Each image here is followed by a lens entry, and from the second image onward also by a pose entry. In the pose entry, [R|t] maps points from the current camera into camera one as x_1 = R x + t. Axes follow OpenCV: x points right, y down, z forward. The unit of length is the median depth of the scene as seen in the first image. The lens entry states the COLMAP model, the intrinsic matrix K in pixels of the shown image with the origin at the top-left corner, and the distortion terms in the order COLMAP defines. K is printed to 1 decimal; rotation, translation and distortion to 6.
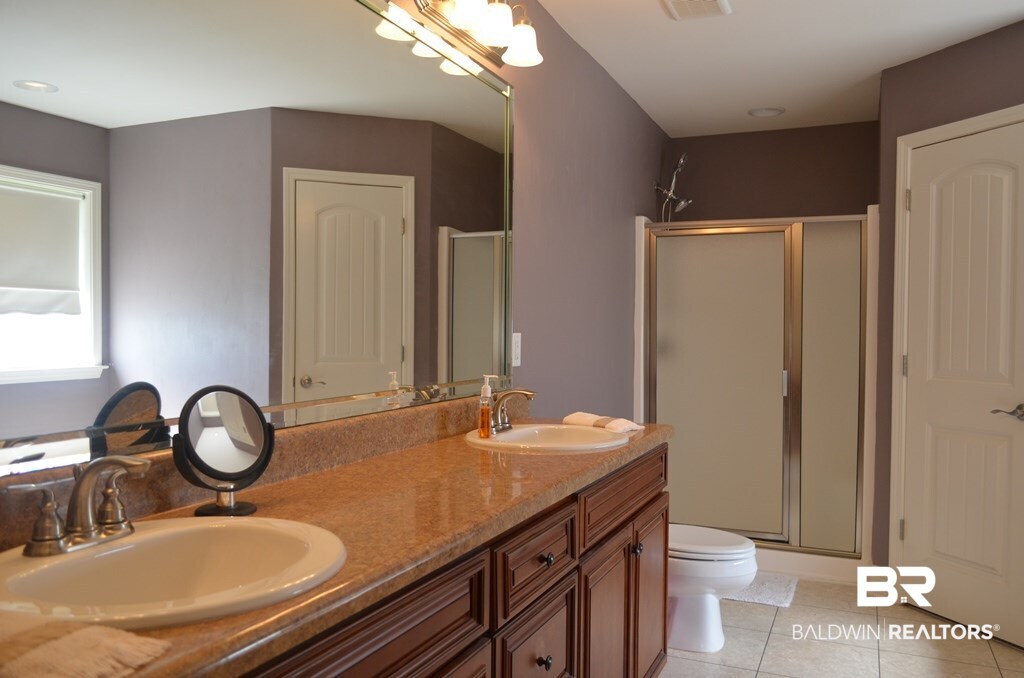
lens RADIAL K [[796.5, 0, 511.8], [0, 796.5, 350.7], [0, 0, 1]] dist [-0.009918, -0.001059]
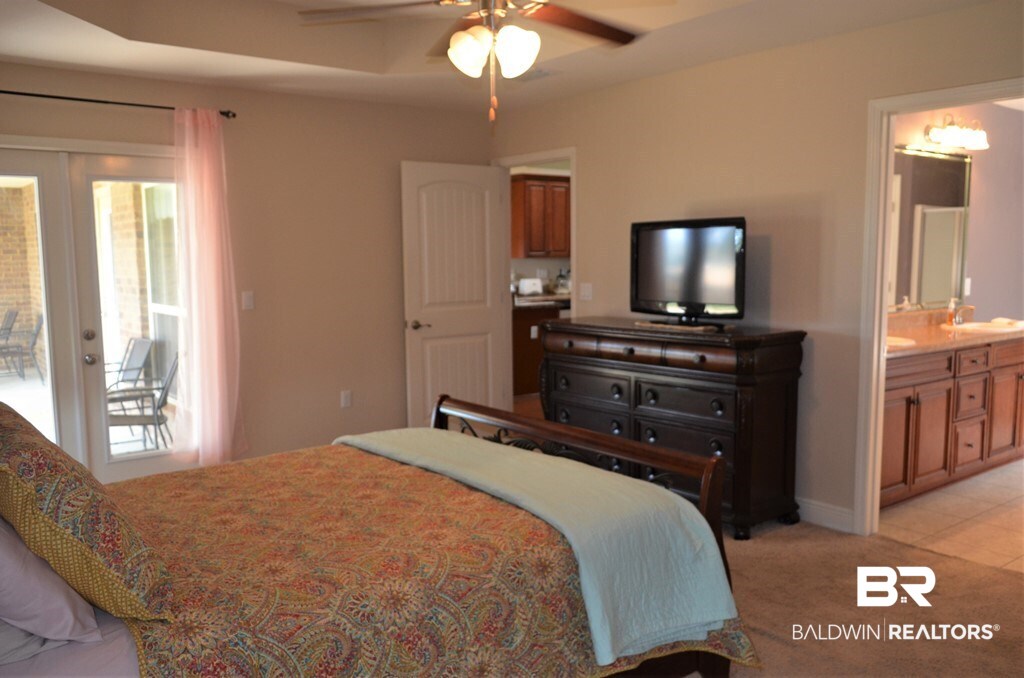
lens RADIAL K [[796.5, 0, 511.8], [0, 796.5, 350.7], [0, 0, 1]] dist [-0.009918, -0.001059]
pose [[0.870561, 0.048663, -0.489649, -0.009009], [-0.004003, 0.995765, 0.091846, -0.026227], [0.492045, -0.077997, 0.867069, -1.604870]]
